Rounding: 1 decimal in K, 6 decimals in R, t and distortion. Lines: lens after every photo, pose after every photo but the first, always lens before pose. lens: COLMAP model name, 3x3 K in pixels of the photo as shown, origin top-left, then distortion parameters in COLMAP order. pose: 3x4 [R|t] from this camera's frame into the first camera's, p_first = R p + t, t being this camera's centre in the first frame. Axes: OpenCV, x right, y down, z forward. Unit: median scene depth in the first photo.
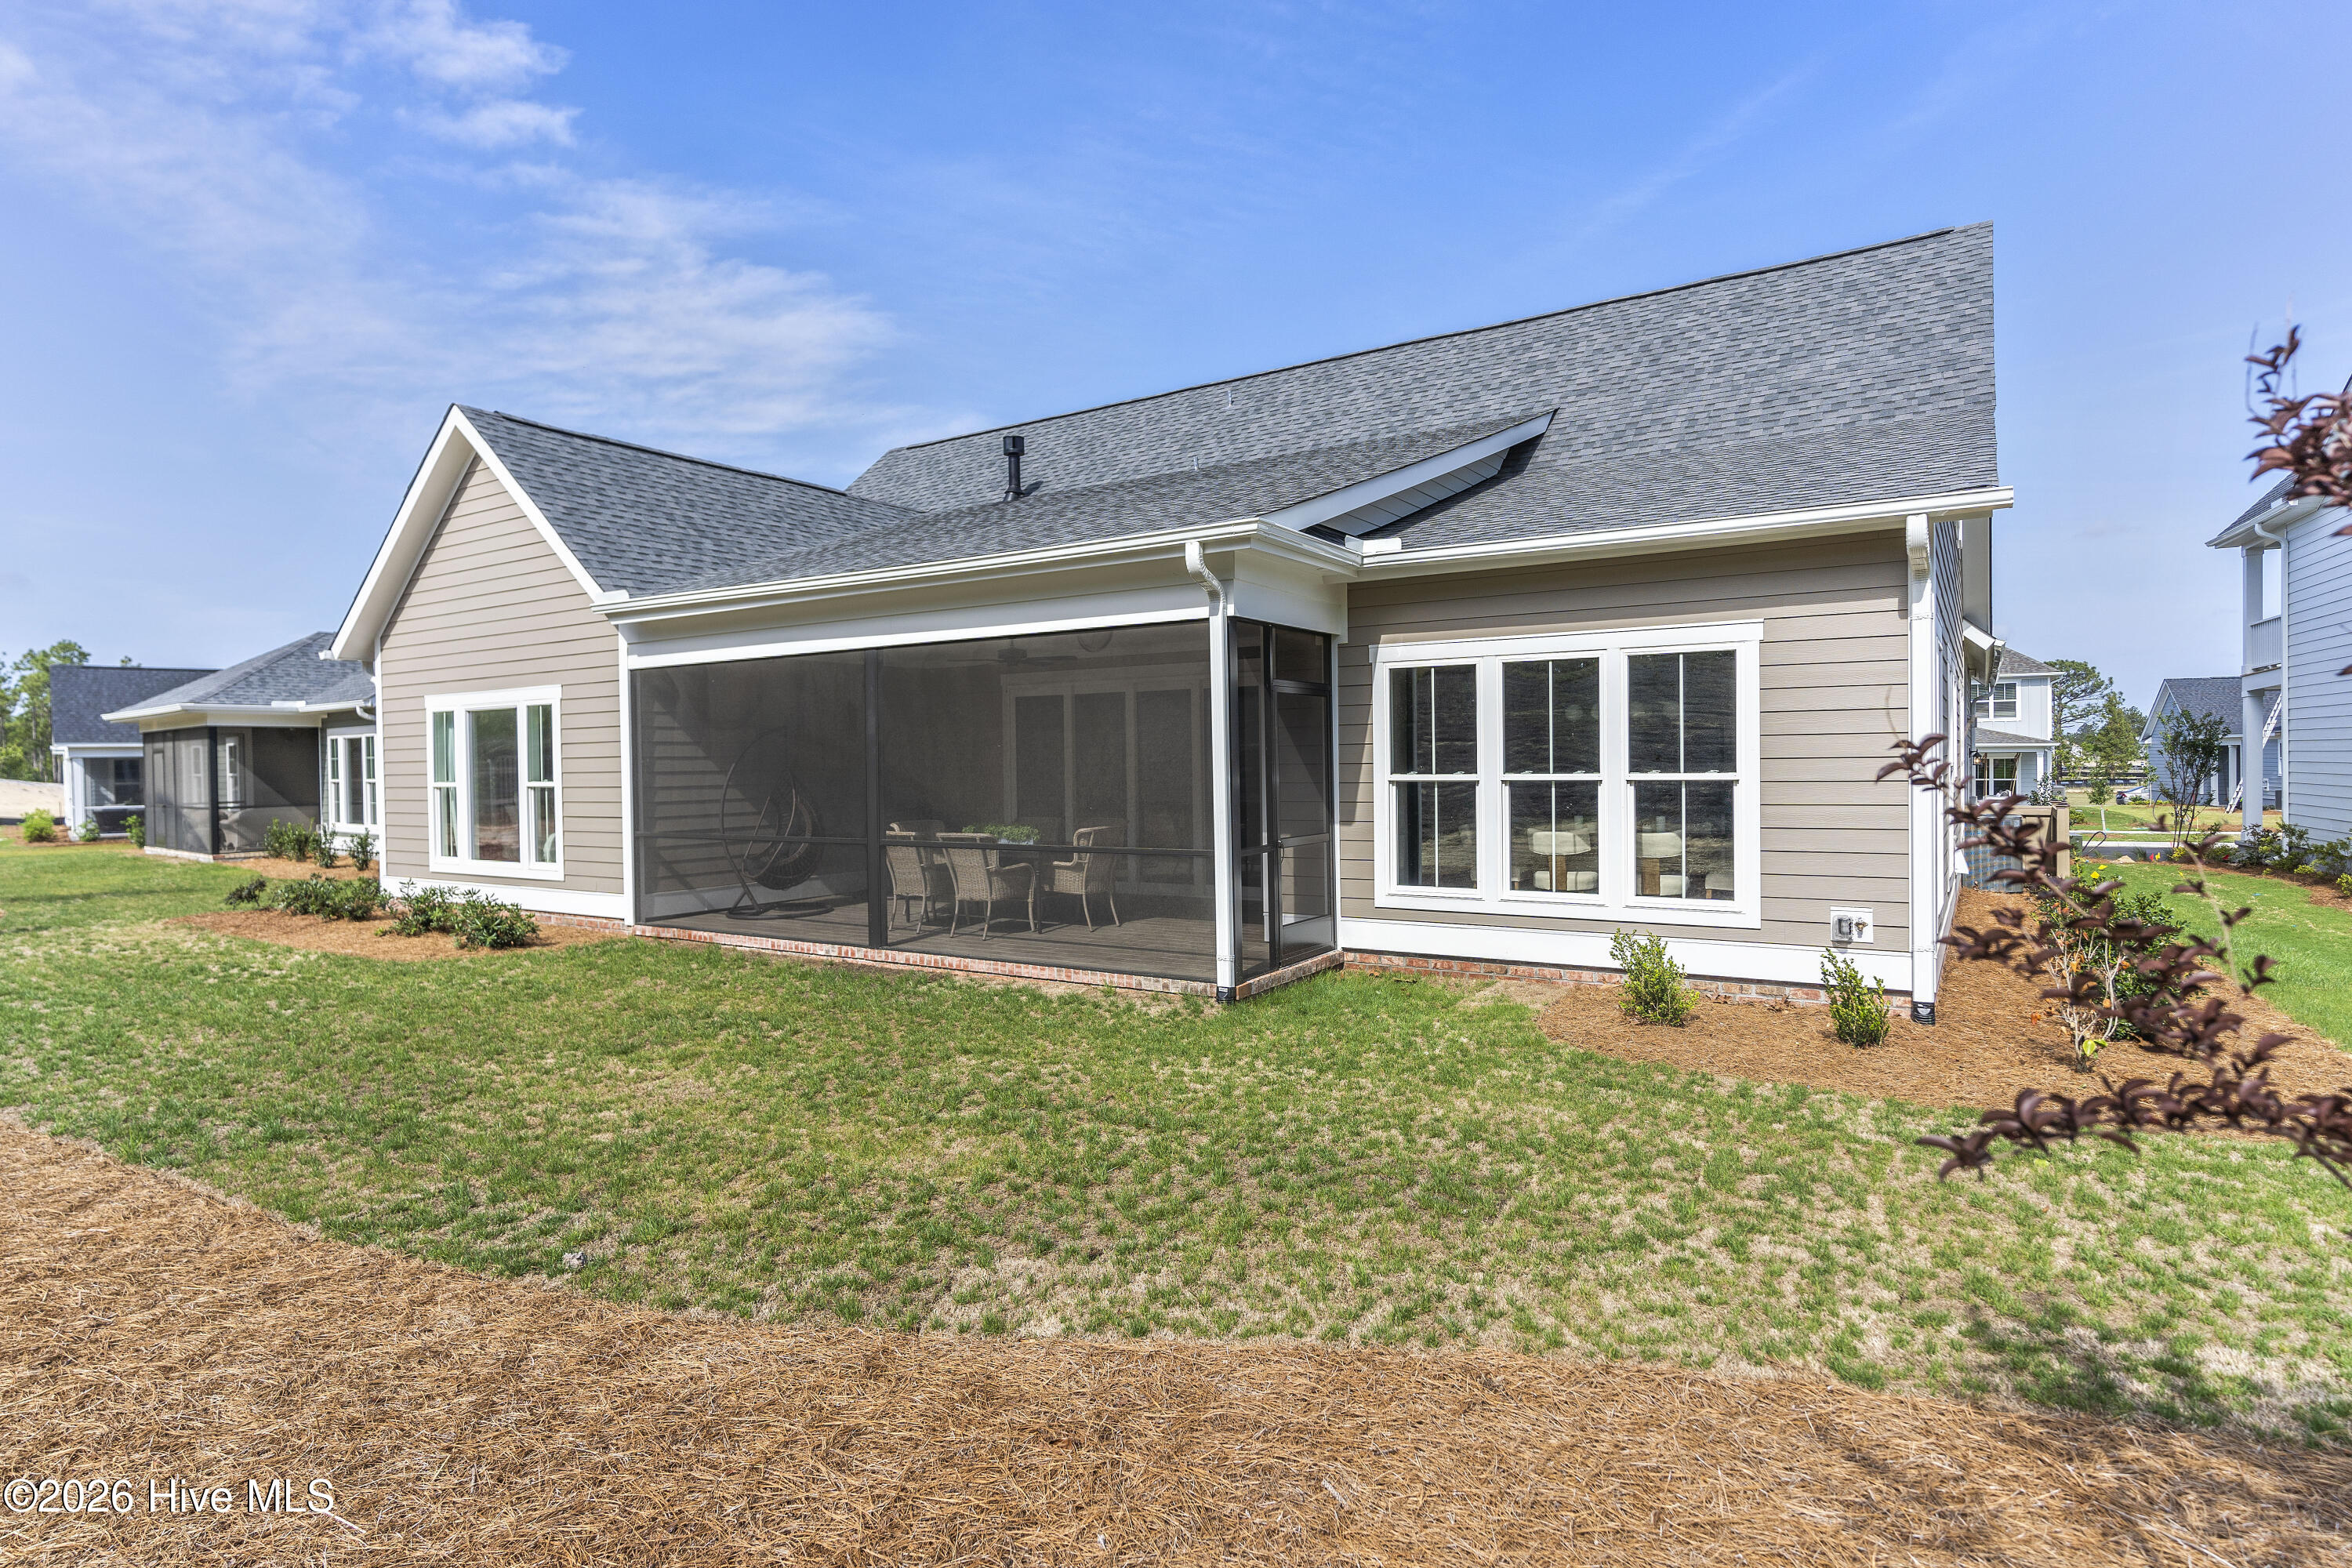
lens RADIAL K [[1238.8, 0, 1174.7], [0, 1238.8, 780.6], [0, 0, 1]] dist [0.001270, -0.000366]
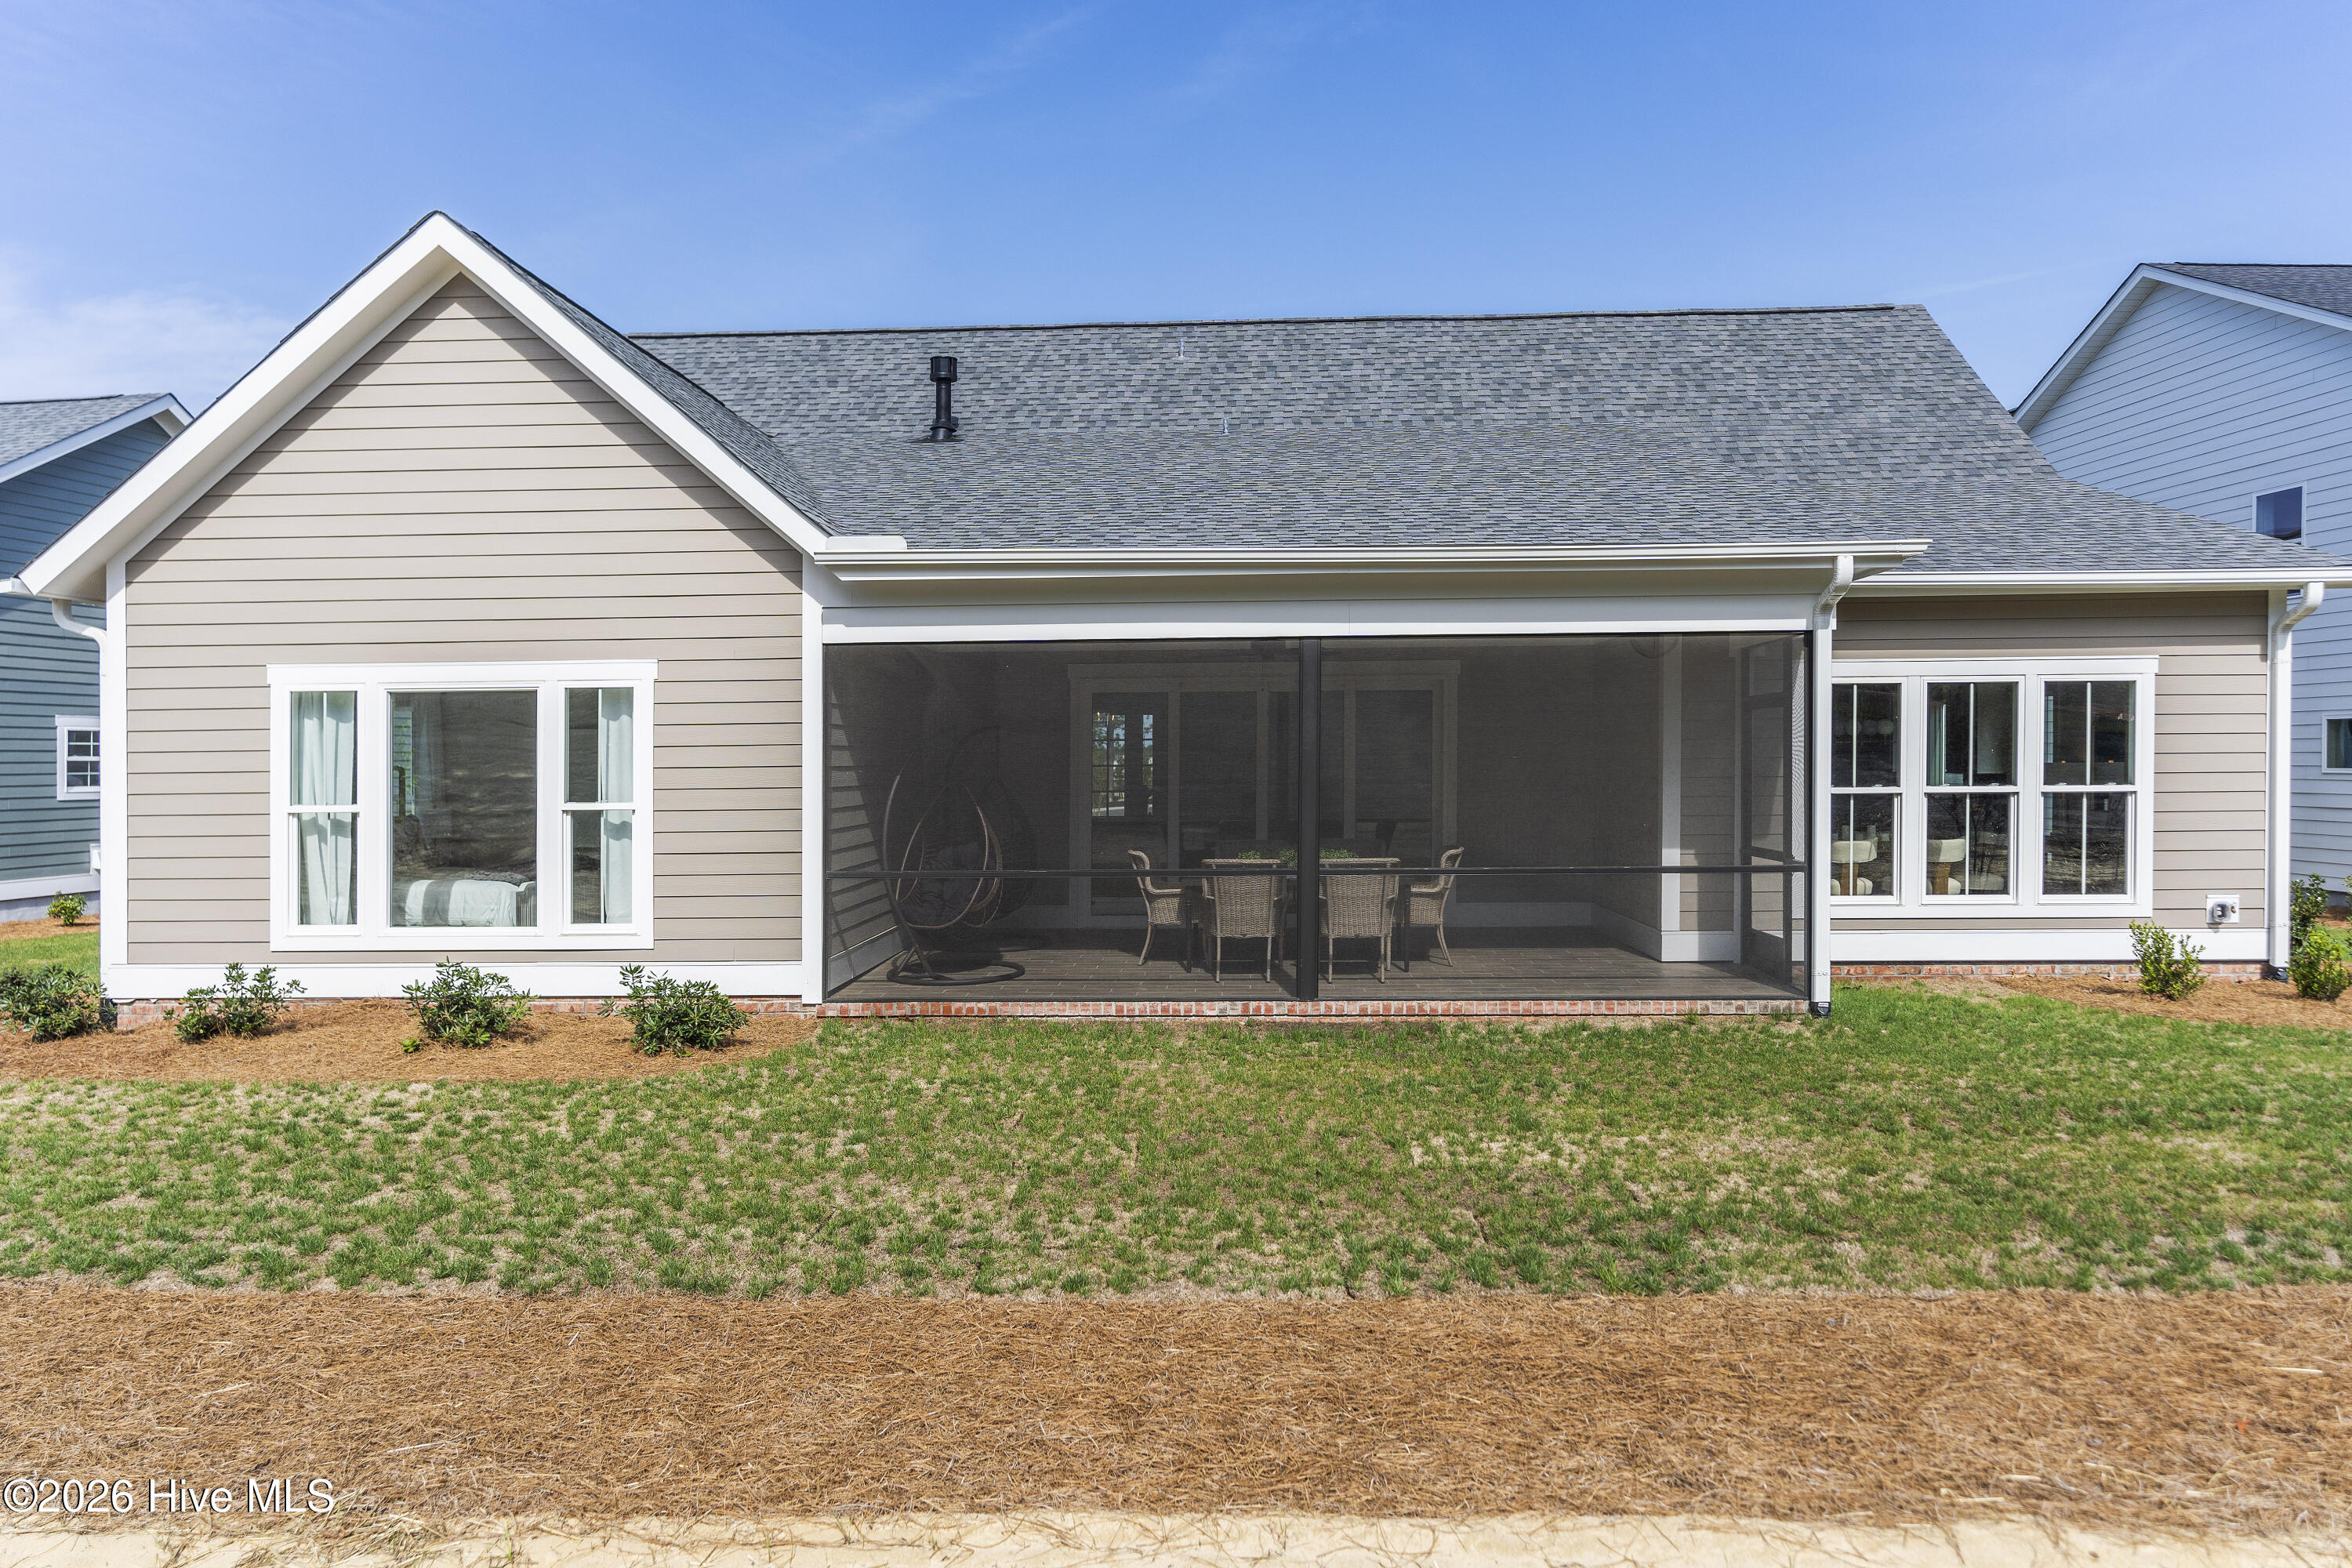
lens RADIAL K [[1544.8, 0, 1175.6], [0, 1544.8, 780.8], [0, 0, 1]] dist [0.005912, -0.000466]
pose [[0.858468, -0.000239, 0.512868, -0.970317], [0.006138, 0.999933, -0.009806, -0.001322], [-0.512831, 0.011566, 0.858412, 0.183785]]
